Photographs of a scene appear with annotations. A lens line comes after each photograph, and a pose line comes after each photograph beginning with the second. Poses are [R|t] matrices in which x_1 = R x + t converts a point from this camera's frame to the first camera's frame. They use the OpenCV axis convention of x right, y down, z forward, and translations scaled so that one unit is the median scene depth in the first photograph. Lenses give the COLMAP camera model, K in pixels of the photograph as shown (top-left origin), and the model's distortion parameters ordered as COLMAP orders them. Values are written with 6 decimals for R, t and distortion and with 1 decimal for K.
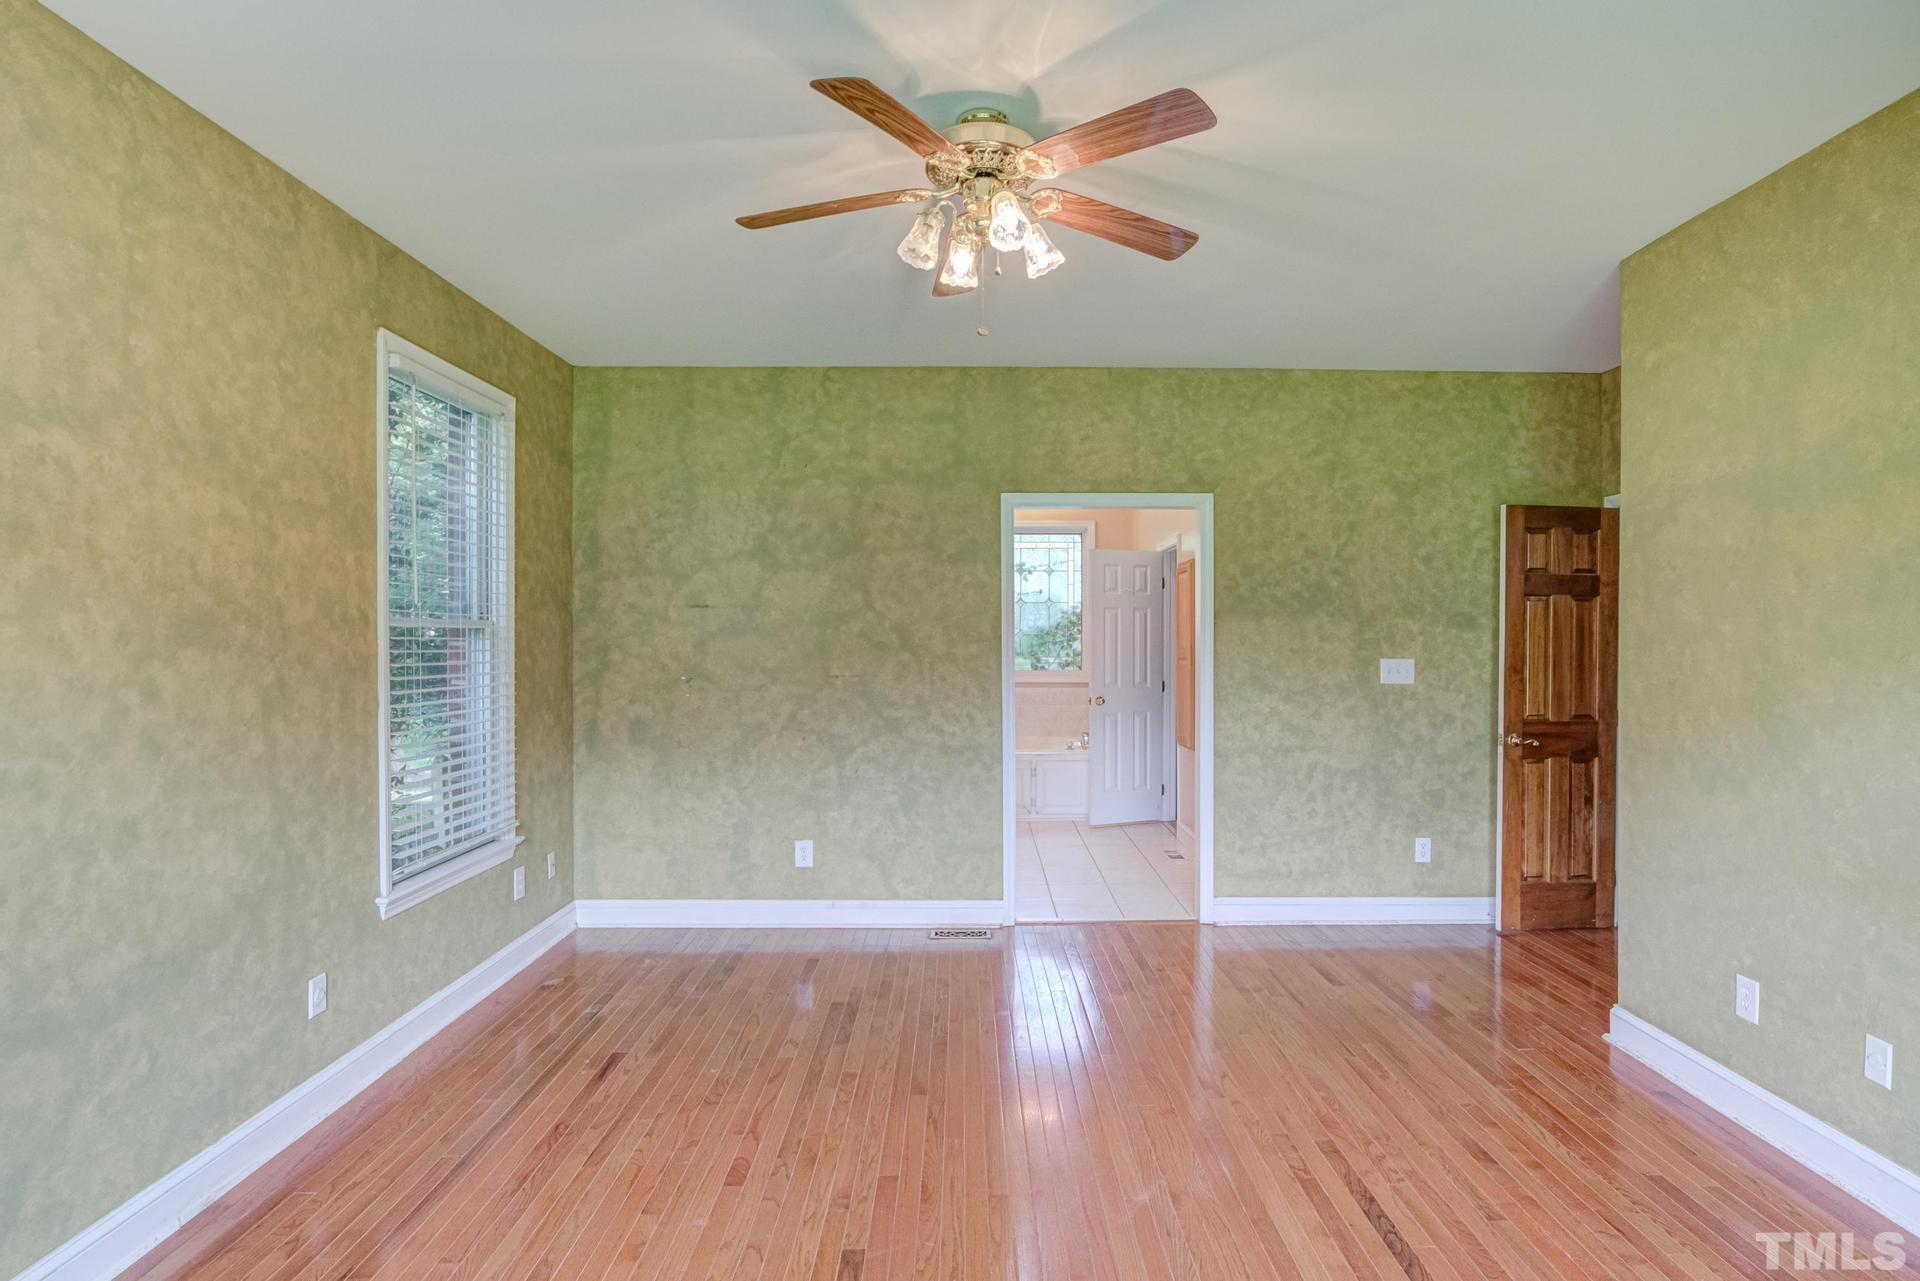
lens RADIAL K [[977.4, 0, 985.4], [0, 977.4, 636.4], [0, 0, 1]] dist [-0.022974, 0.010057]
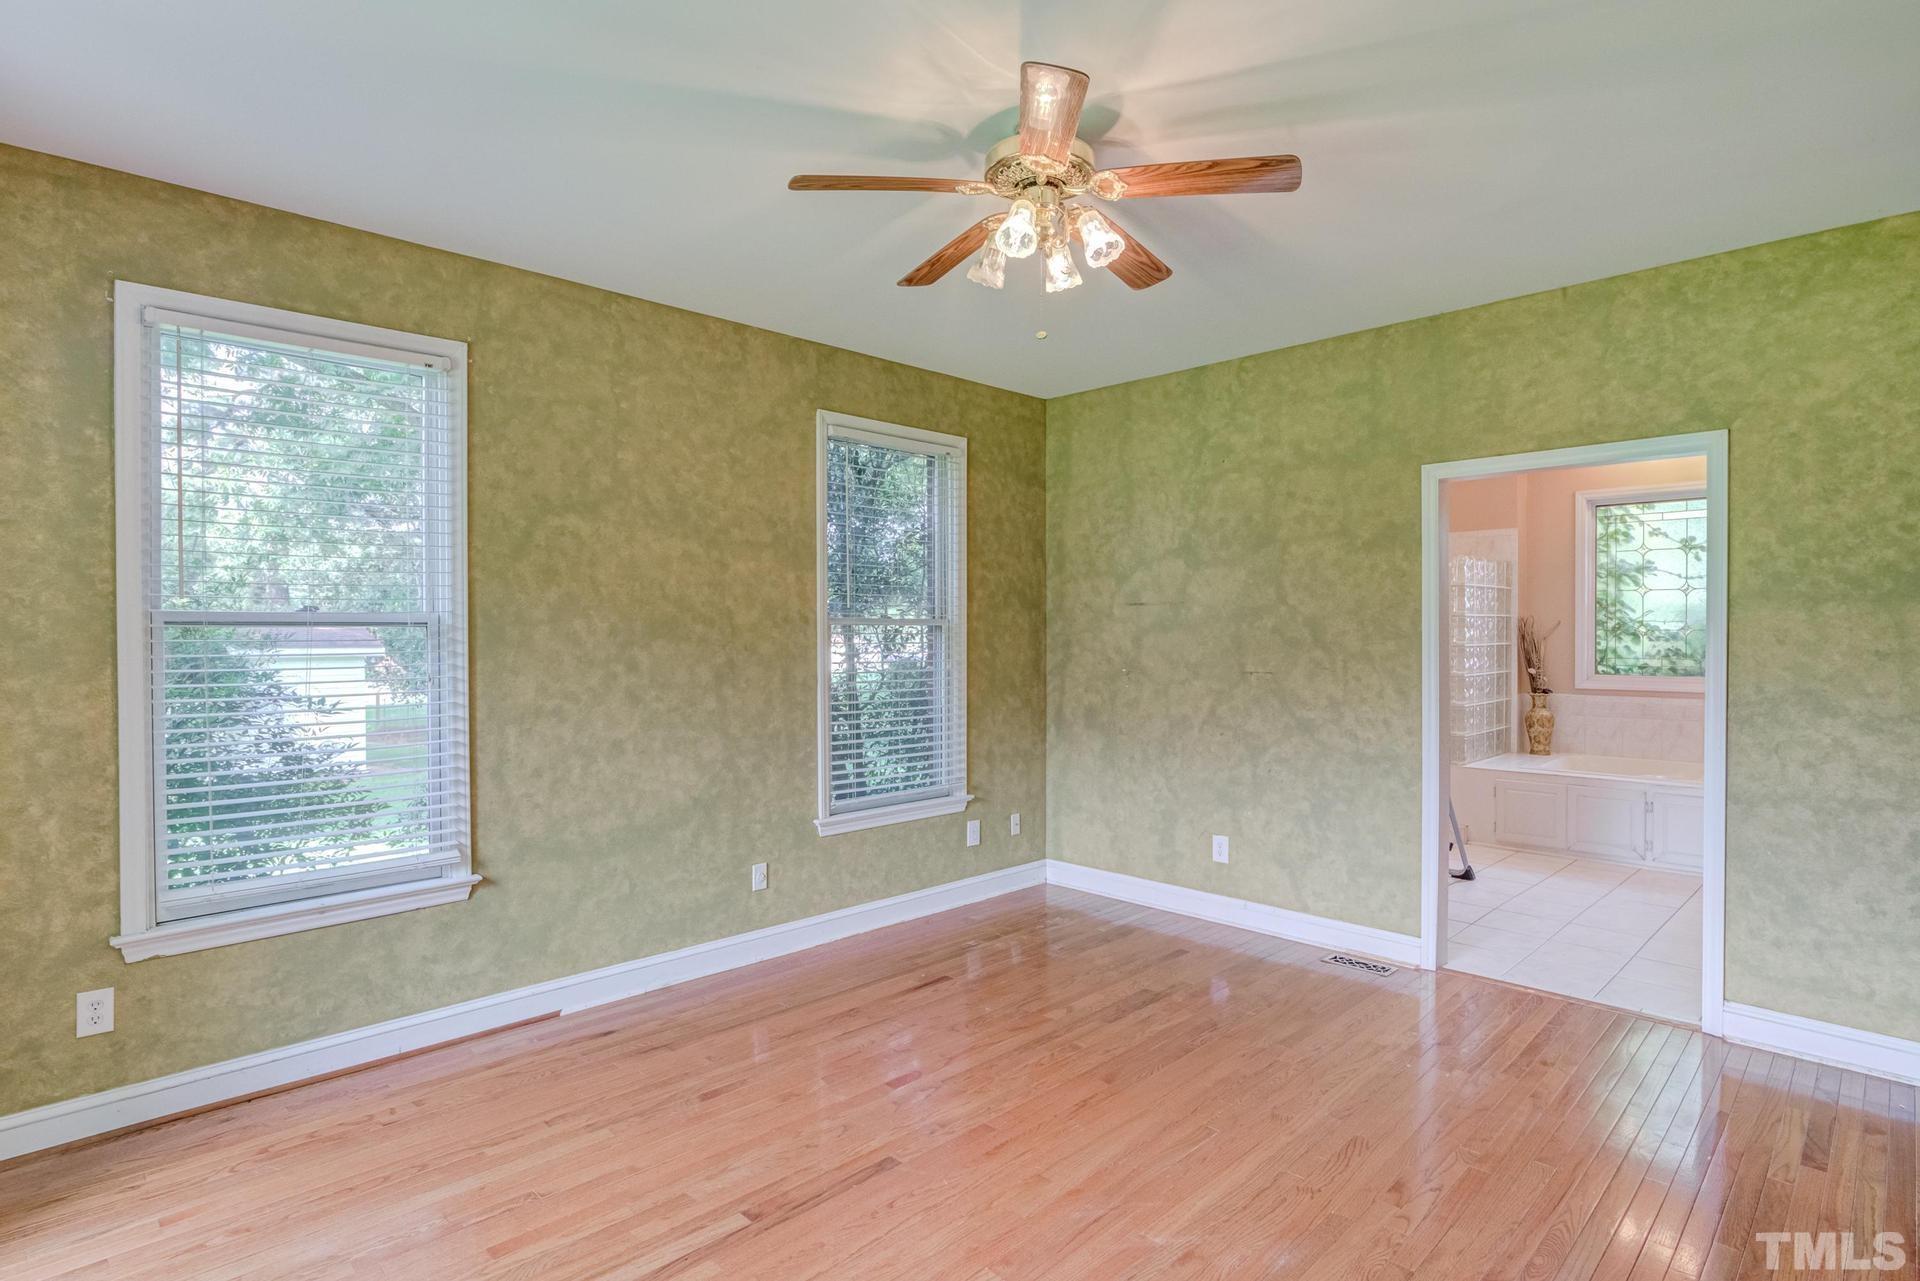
lens RADIAL K [[977.4, 0, 962.7], [0, 977.4, 638.3], [0, 0, 1]] dist [-0.022974, 0.010057]
pose [[0.697361, 0.004266, -0.716708, 0.440383], [0.000152, 0.999981, 0.006100, 0.000309], [0.716720, -0.004363, 0.697347, 0.144240]]
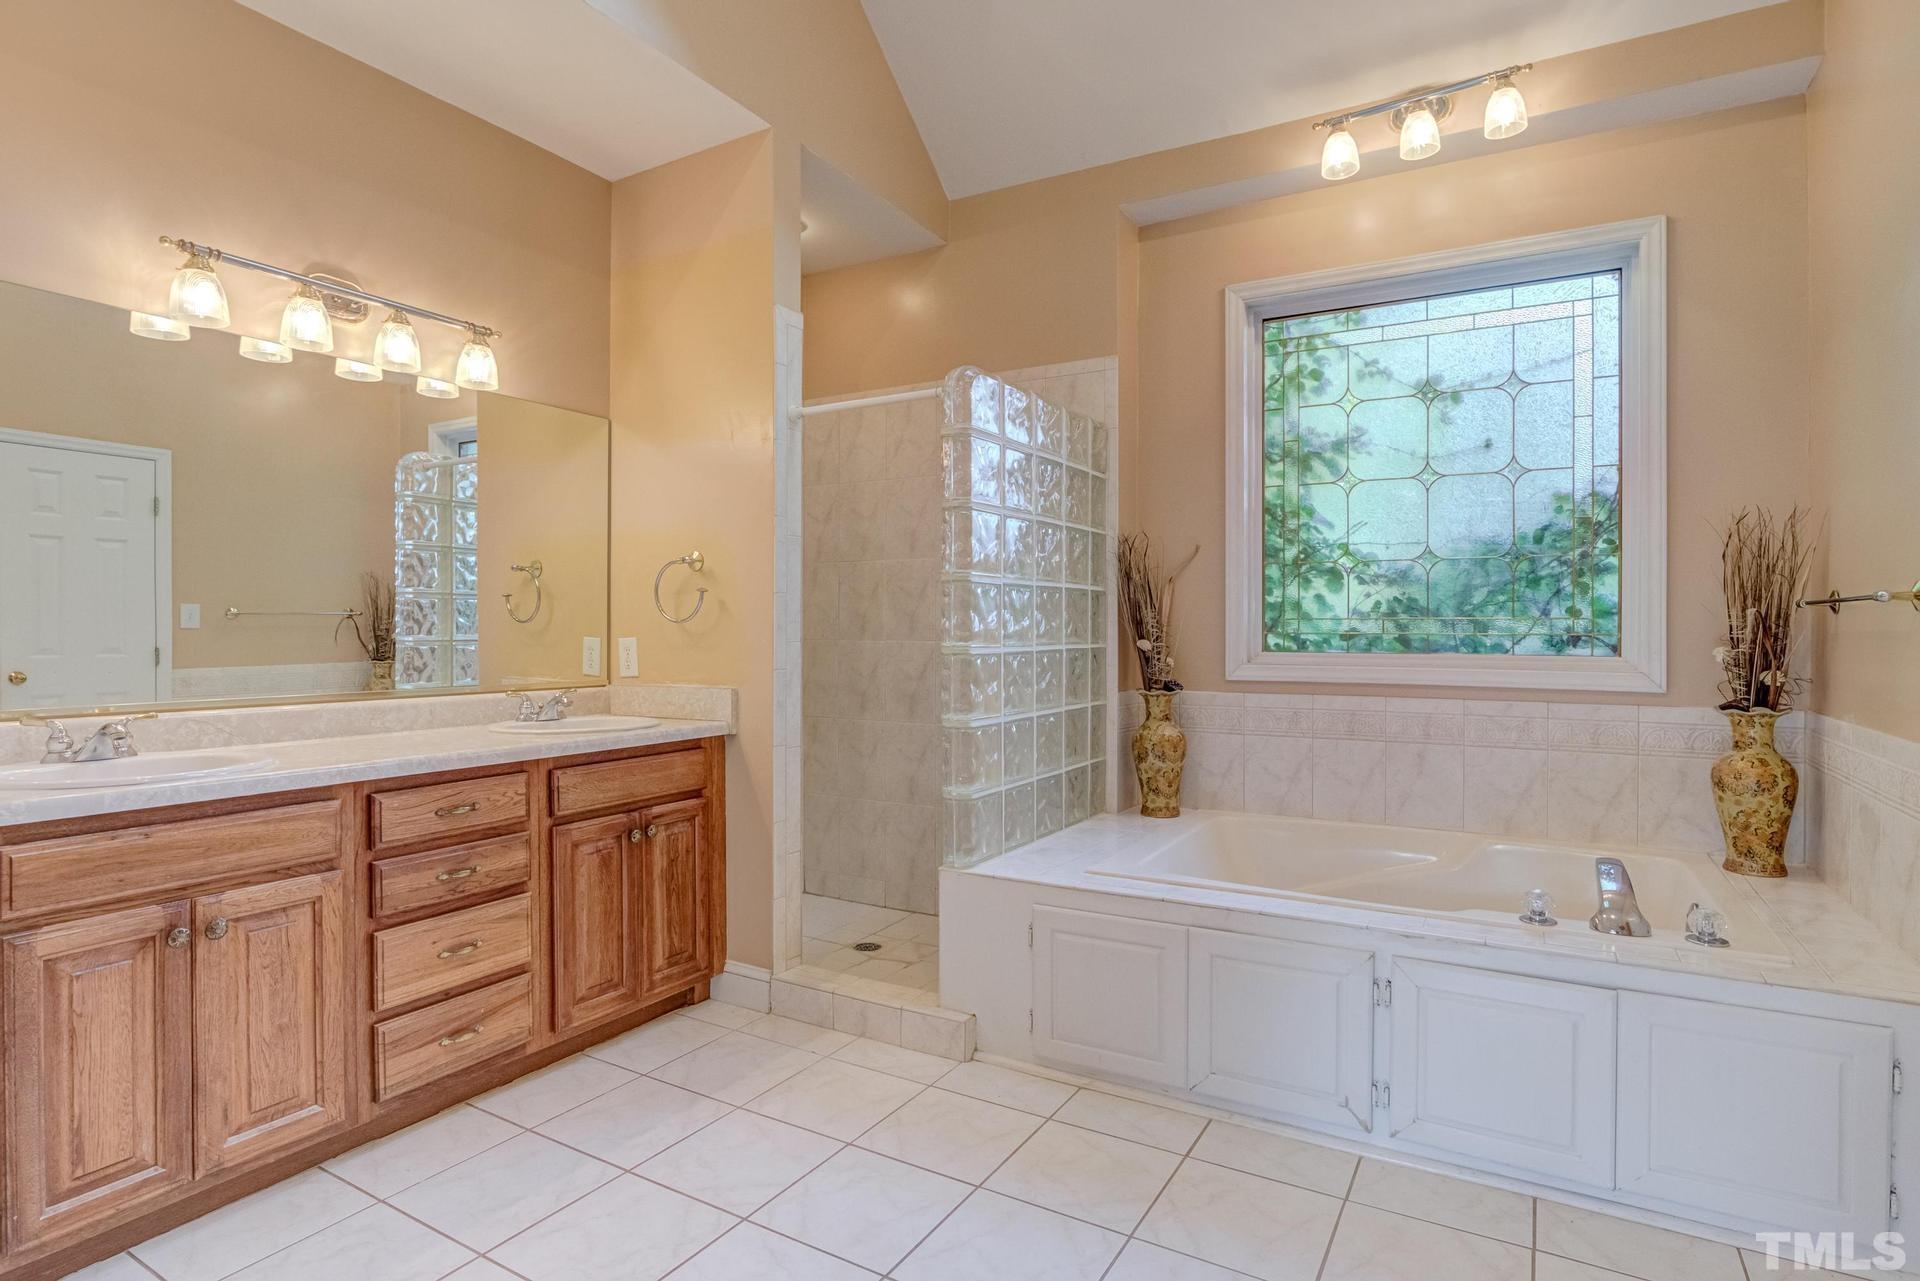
lens RADIAL K [[977.4, 0, 888.7], [0, 977.4, 613.0], [0, 0, 1]] dist [-0.022974, 0.010057]
pose [[0.822751, -0.003346, -0.568393, 0.188462], [-0.003755, 0.999929, -0.011322, 0.056883], [0.568390, 0.011449, 0.822680, 1.346112]]
